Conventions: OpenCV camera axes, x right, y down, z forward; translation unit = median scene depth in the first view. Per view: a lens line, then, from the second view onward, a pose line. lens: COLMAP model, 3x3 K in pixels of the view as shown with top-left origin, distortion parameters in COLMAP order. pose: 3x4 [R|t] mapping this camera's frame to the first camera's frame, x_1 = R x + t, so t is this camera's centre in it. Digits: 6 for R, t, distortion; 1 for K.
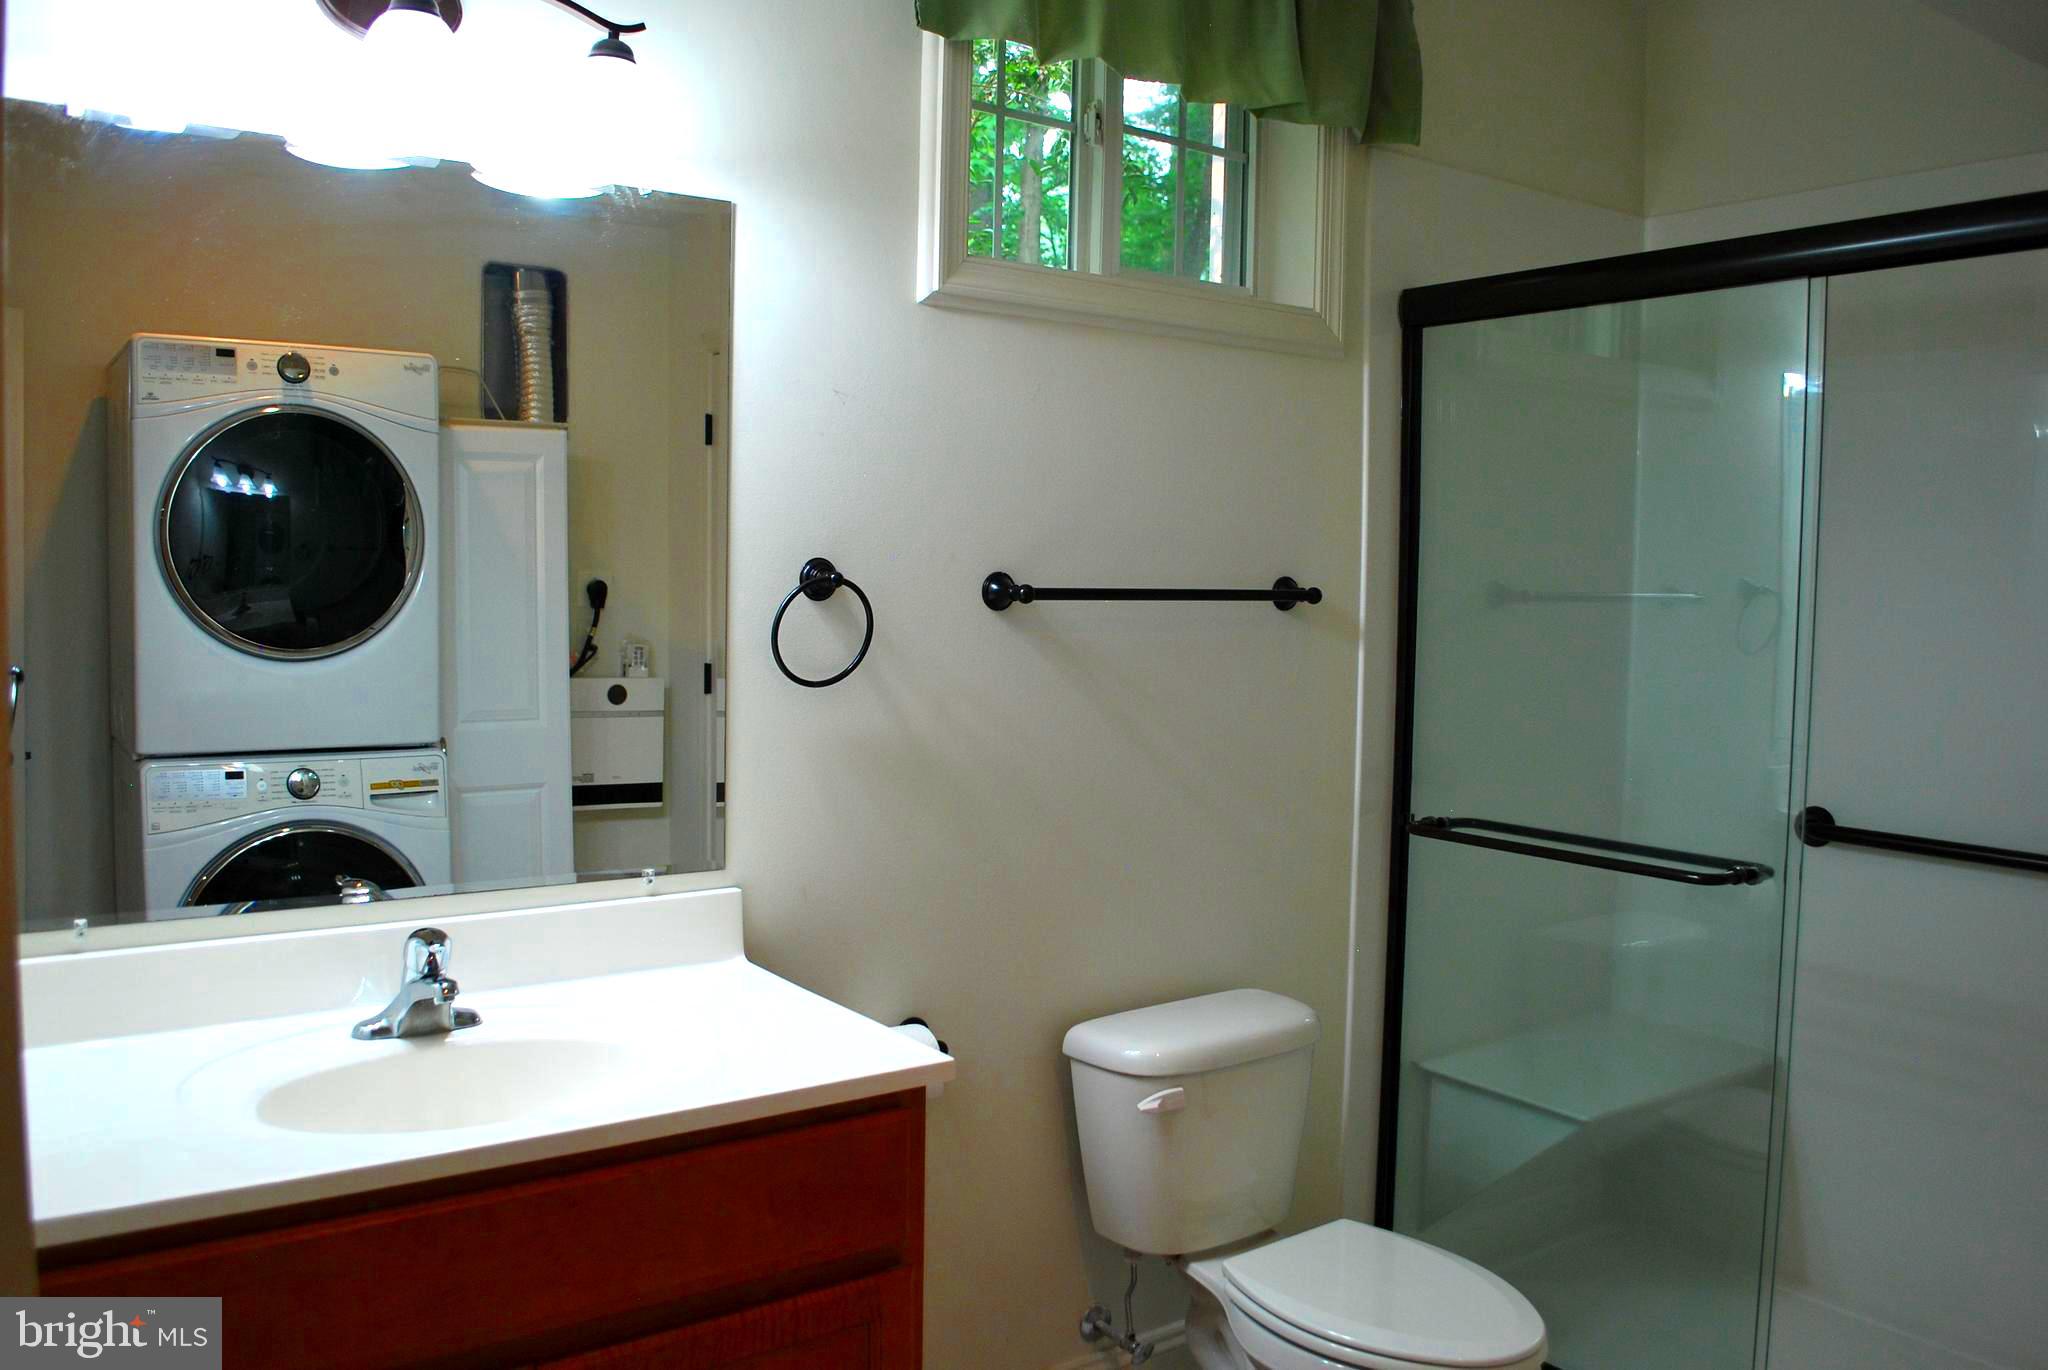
lens RADIAL K [[1639.5, 0, 1030.1], [0, 1639.5, 676.5], [0, 0, 1]] dist [-0.078789, 0.014252]
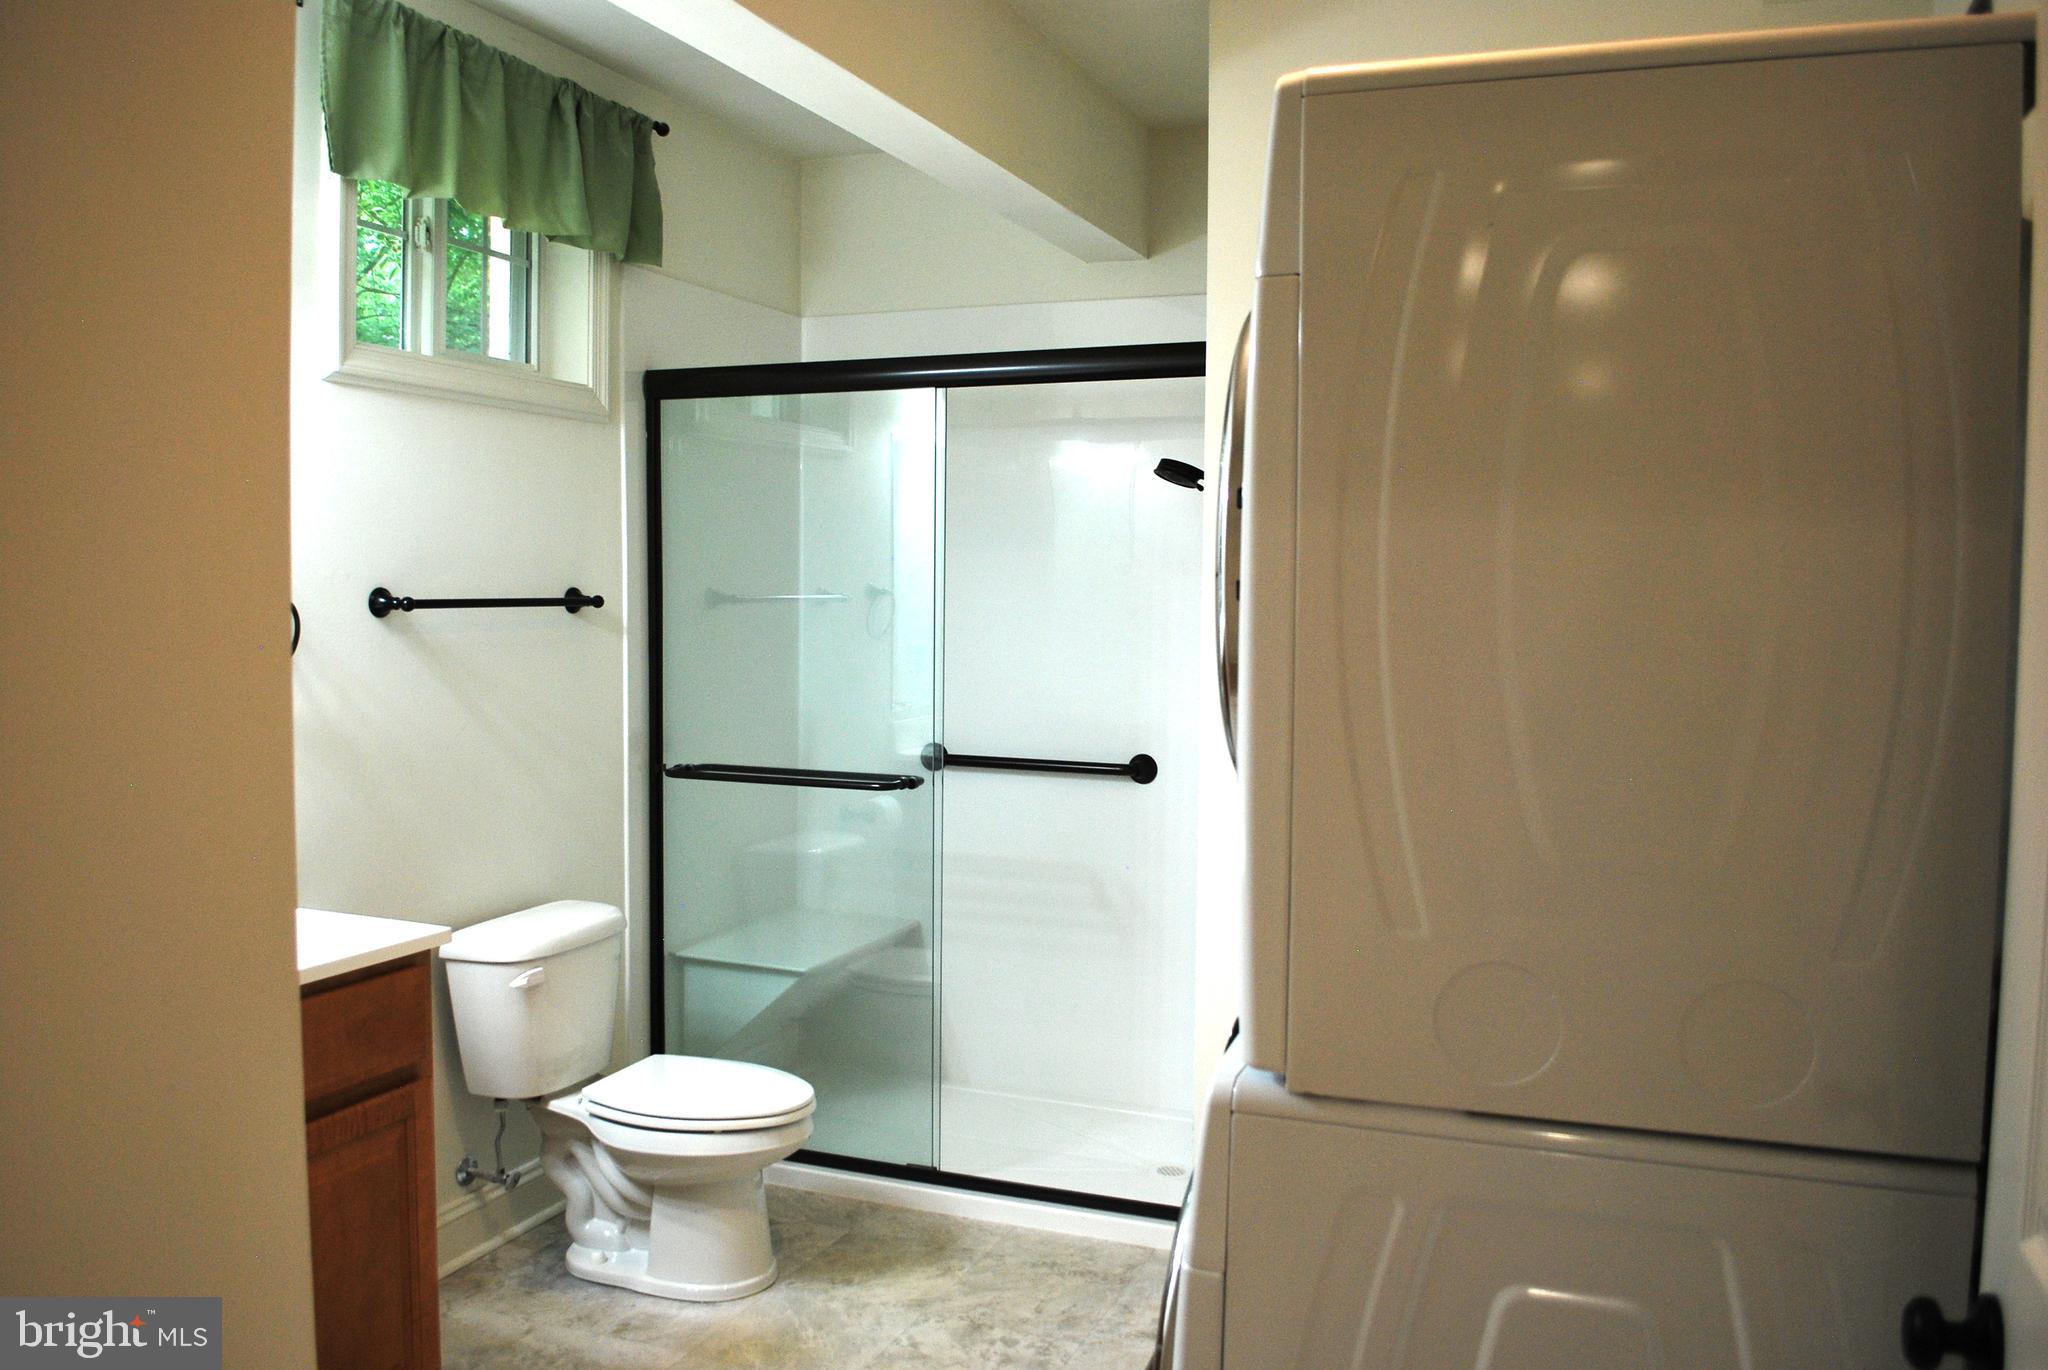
lens RADIAL K [[1639.5, 0, 1024.5], [0, 1639.5, 685.0], [0, 0, 1]] dist [-0.078789, 0.014252]
pose [[0.847291, -0.041719, 0.529487, -0.236132], [0.039988, 0.999092, 0.014732, 0.012800], [-0.529621, 0.008690, 0.848190, -0.308895]]
